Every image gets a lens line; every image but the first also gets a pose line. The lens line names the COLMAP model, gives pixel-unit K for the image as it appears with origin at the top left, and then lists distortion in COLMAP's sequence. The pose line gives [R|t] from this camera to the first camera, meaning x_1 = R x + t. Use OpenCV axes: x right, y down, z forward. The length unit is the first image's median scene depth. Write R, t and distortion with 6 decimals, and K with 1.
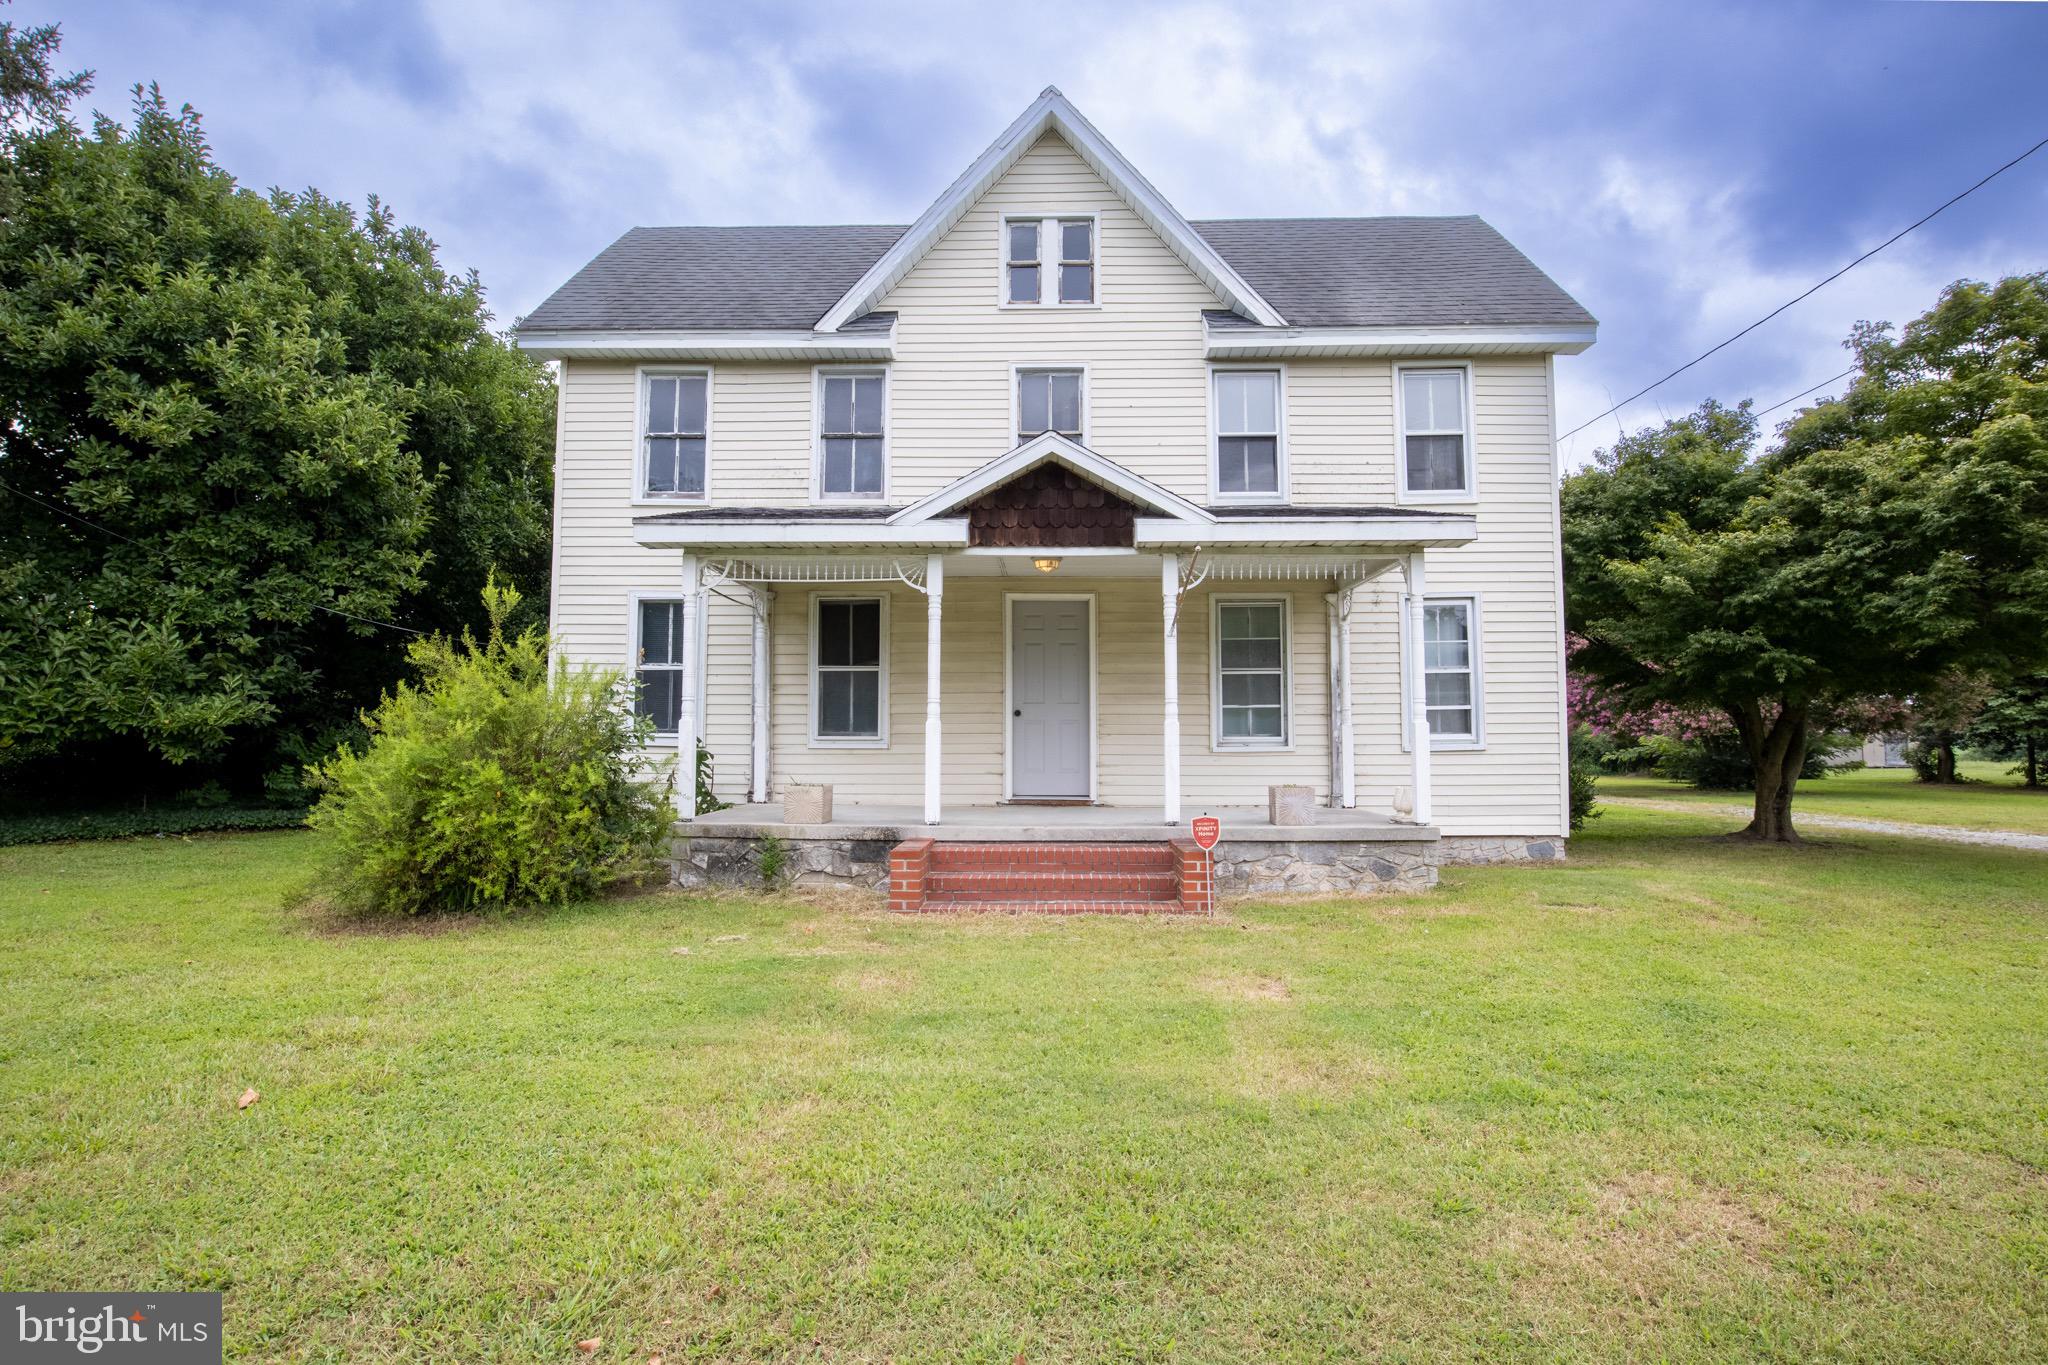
lens RADIAL K [[1043.5, 0, 1024.0], [0, 1043.5, 682.5], [0, 0, 1]] dist [-0.033765, 0.000434]
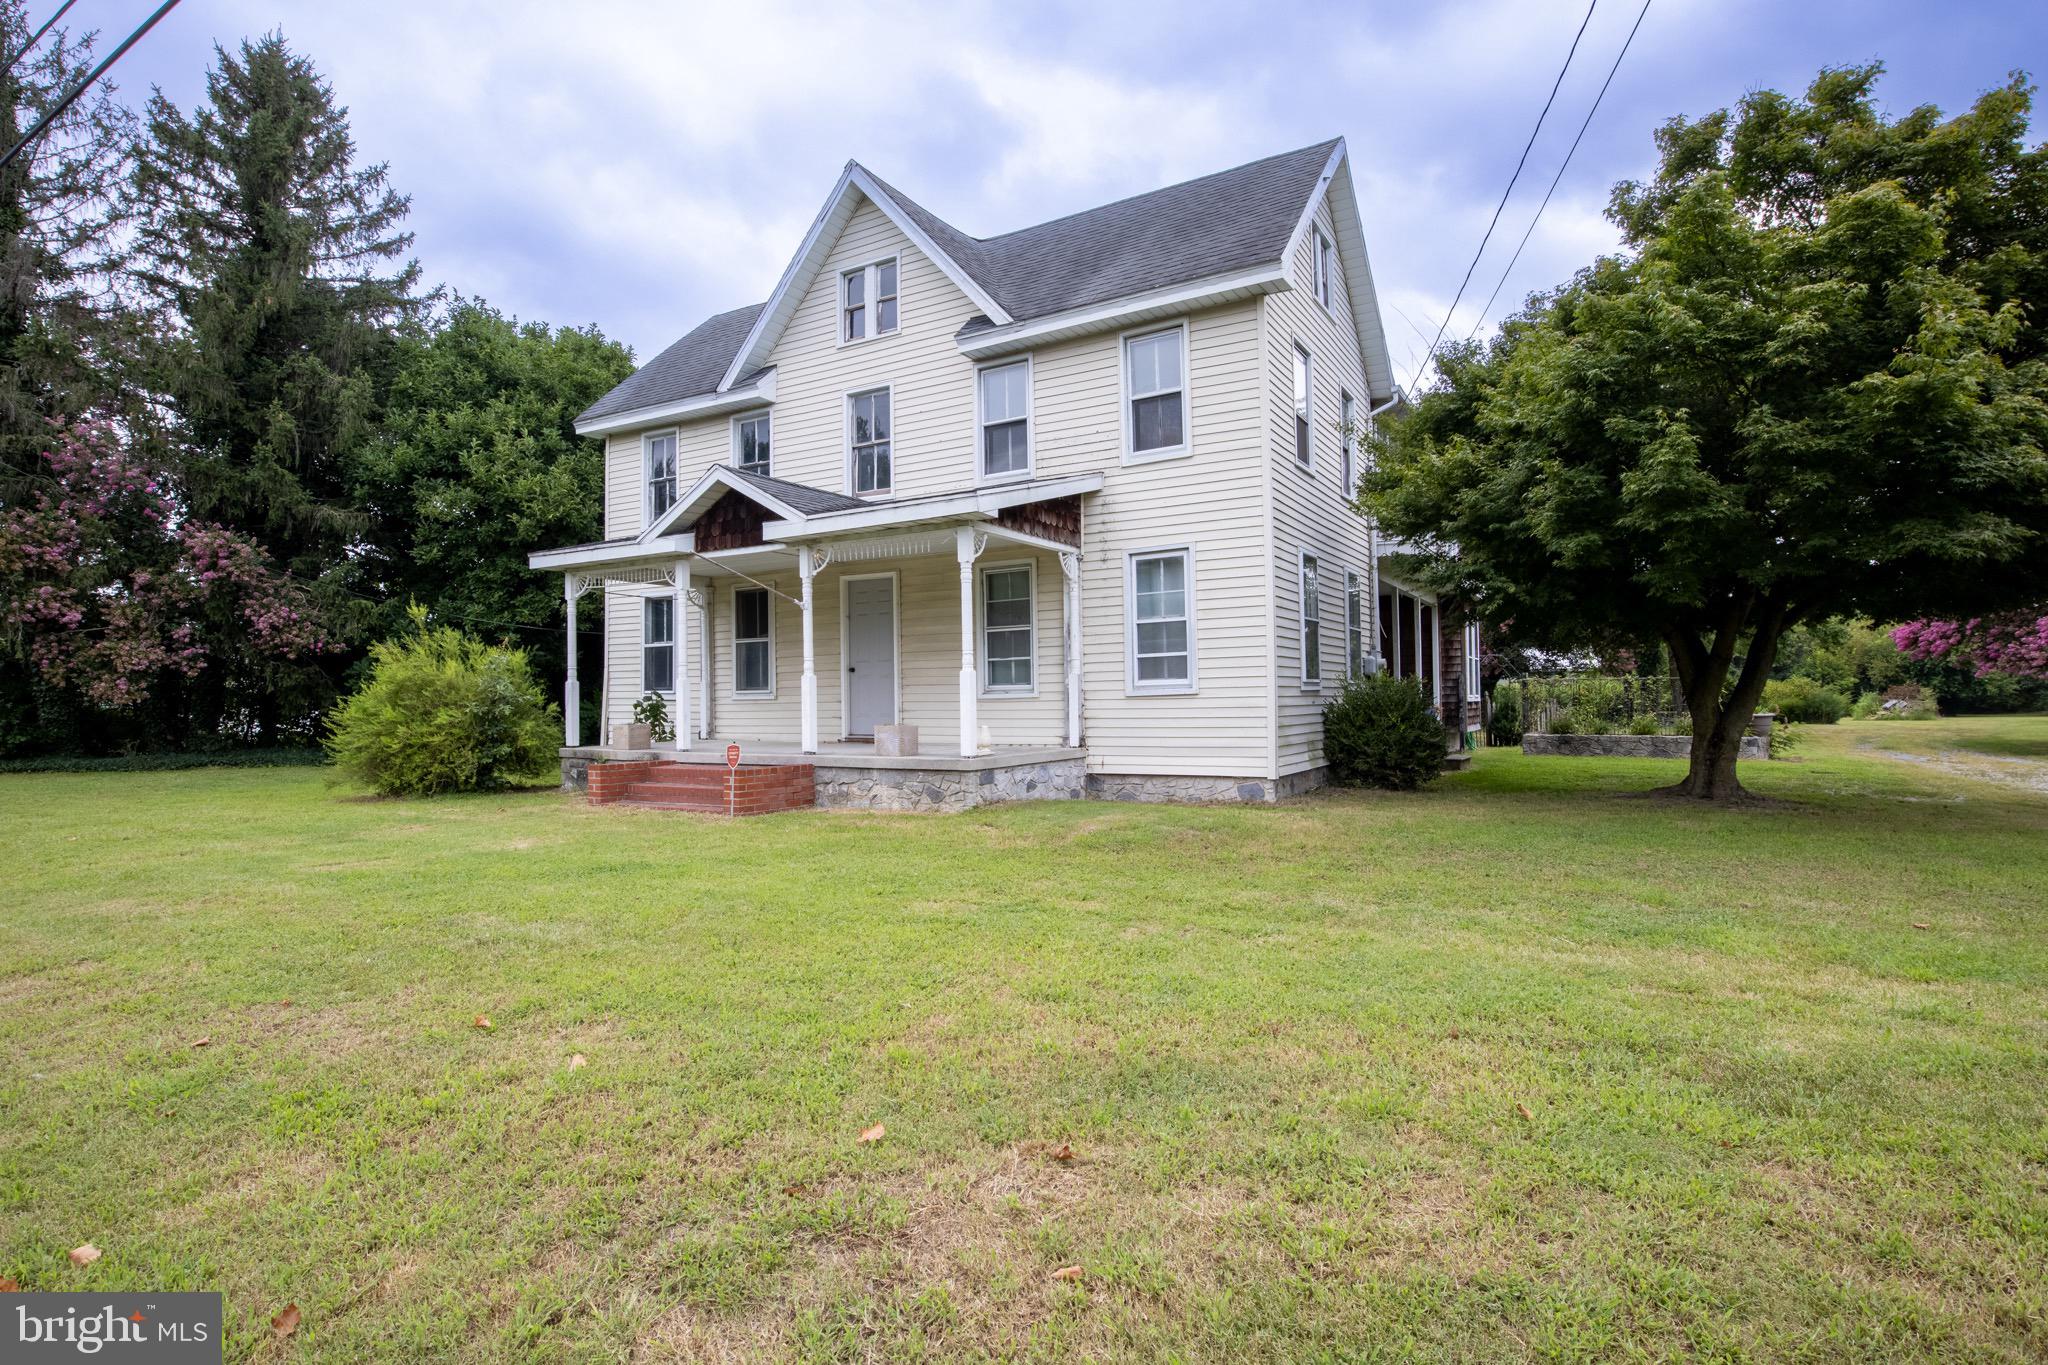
lens RADIAL K [[1043.5, 0, 1024.0], [0, 1043.5, 682.5], [0, 0, 1]] dist [-0.033765, 0.000434]
pose [[0.869219, -0.020126, -0.494017, 0.799047], [0.041270, 0.998638, 0.031929, 0.012697], [0.492702, -0.048141, 0.868866, 0.002027]]
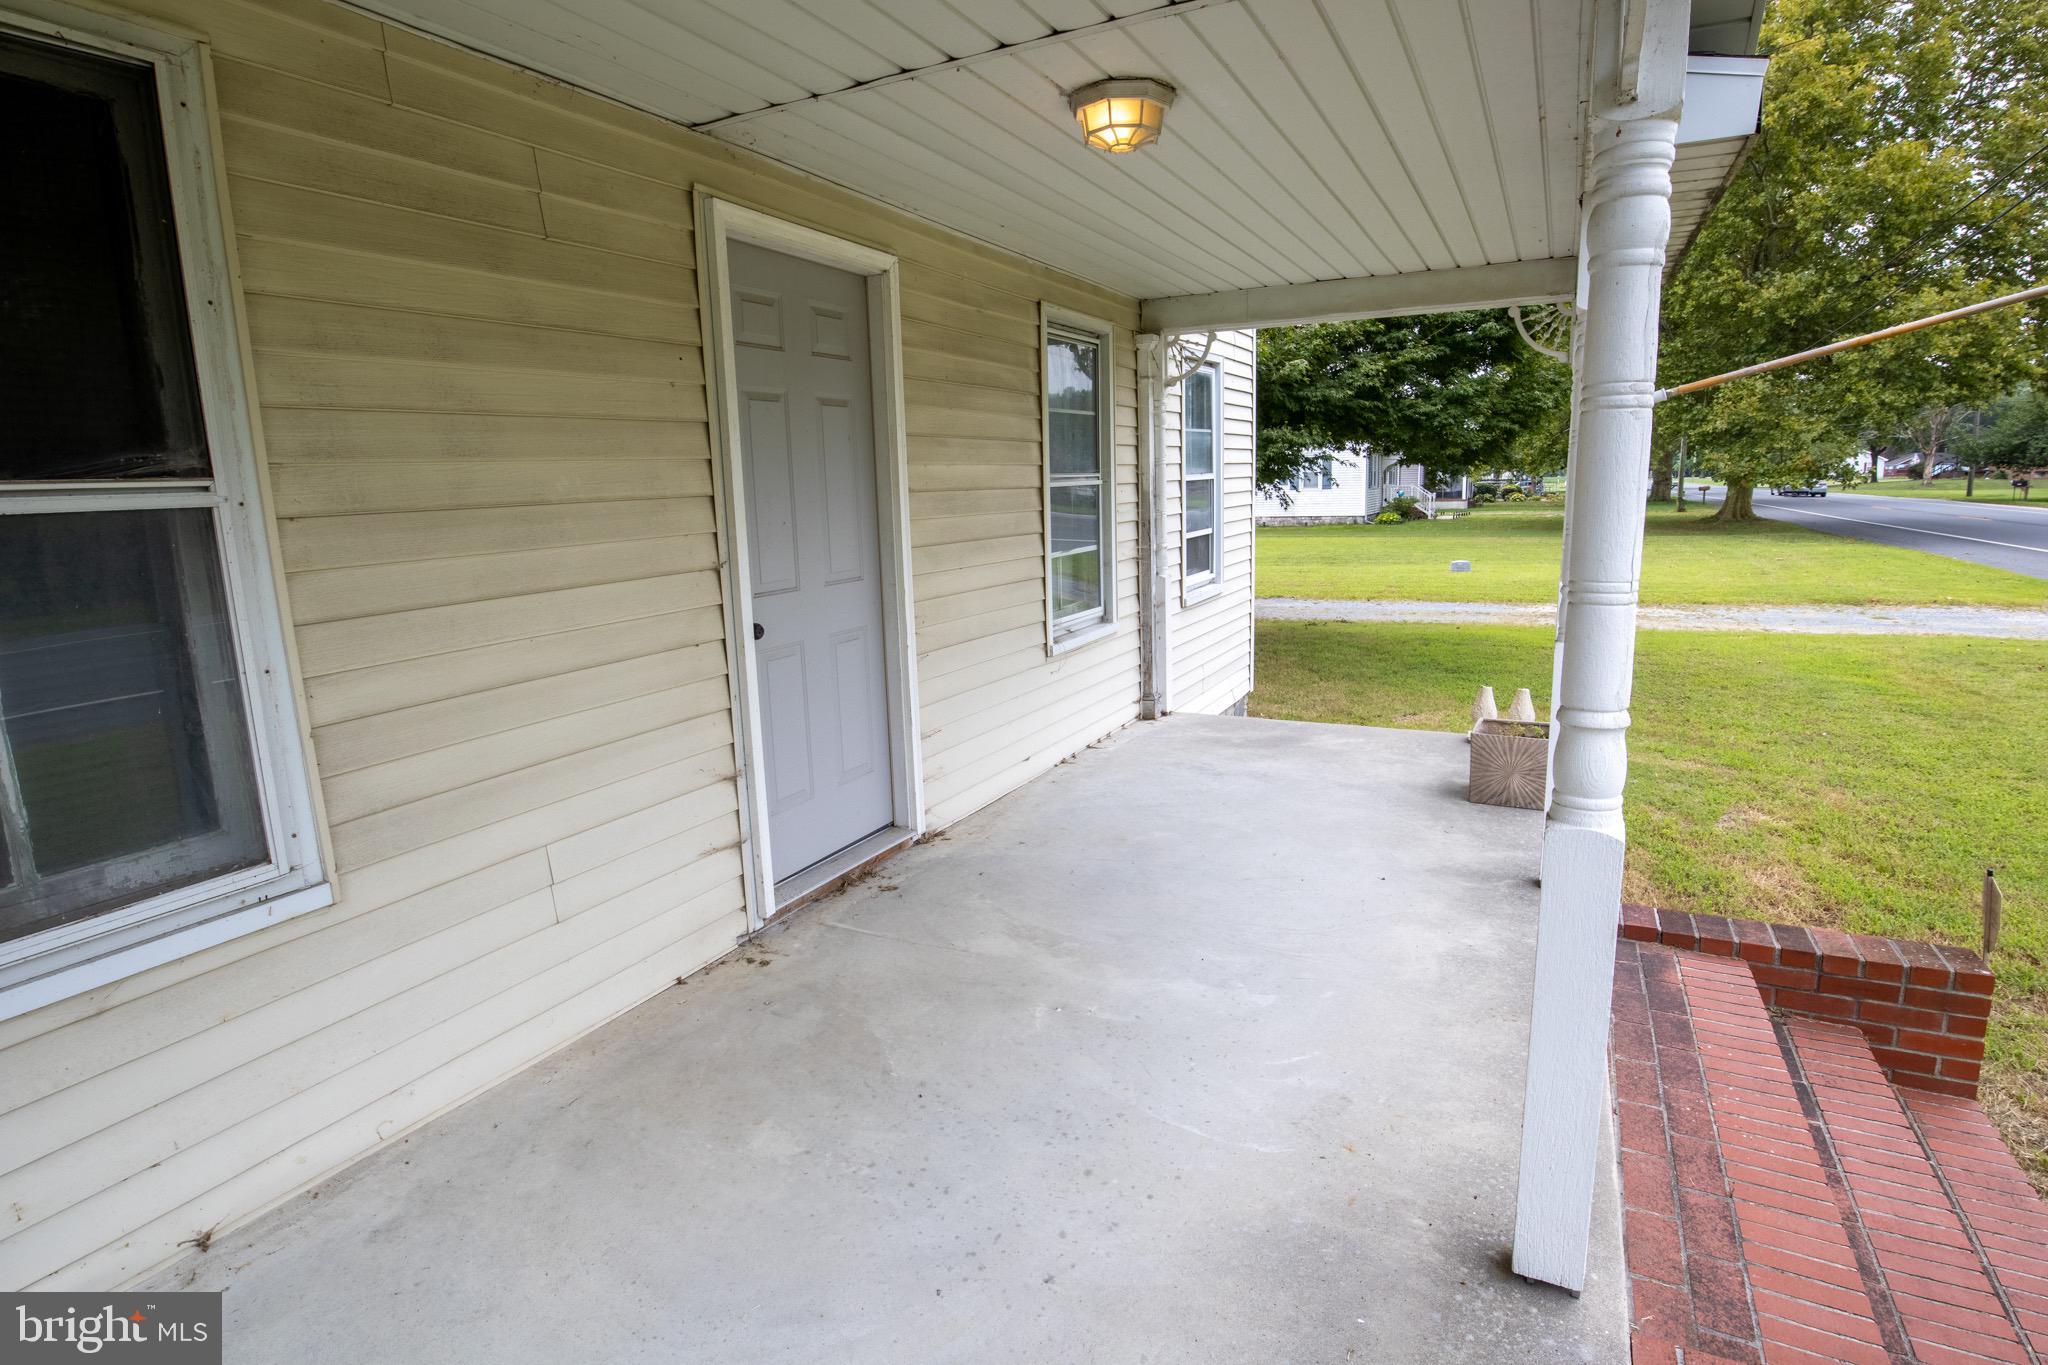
lens RADIAL K [[1043.5, 0, 1024.0], [0, 1043.5, 682.5], [0, 0, 1]] dist [-0.033765, 0.000434]
pose [[0.436535, -0.183451, 0.880785, -0.241198], [-0.027397, 0.975826, 0.216825, -0.023981], [-0.899270, -0.118783, 0.420956, 0.799827]]
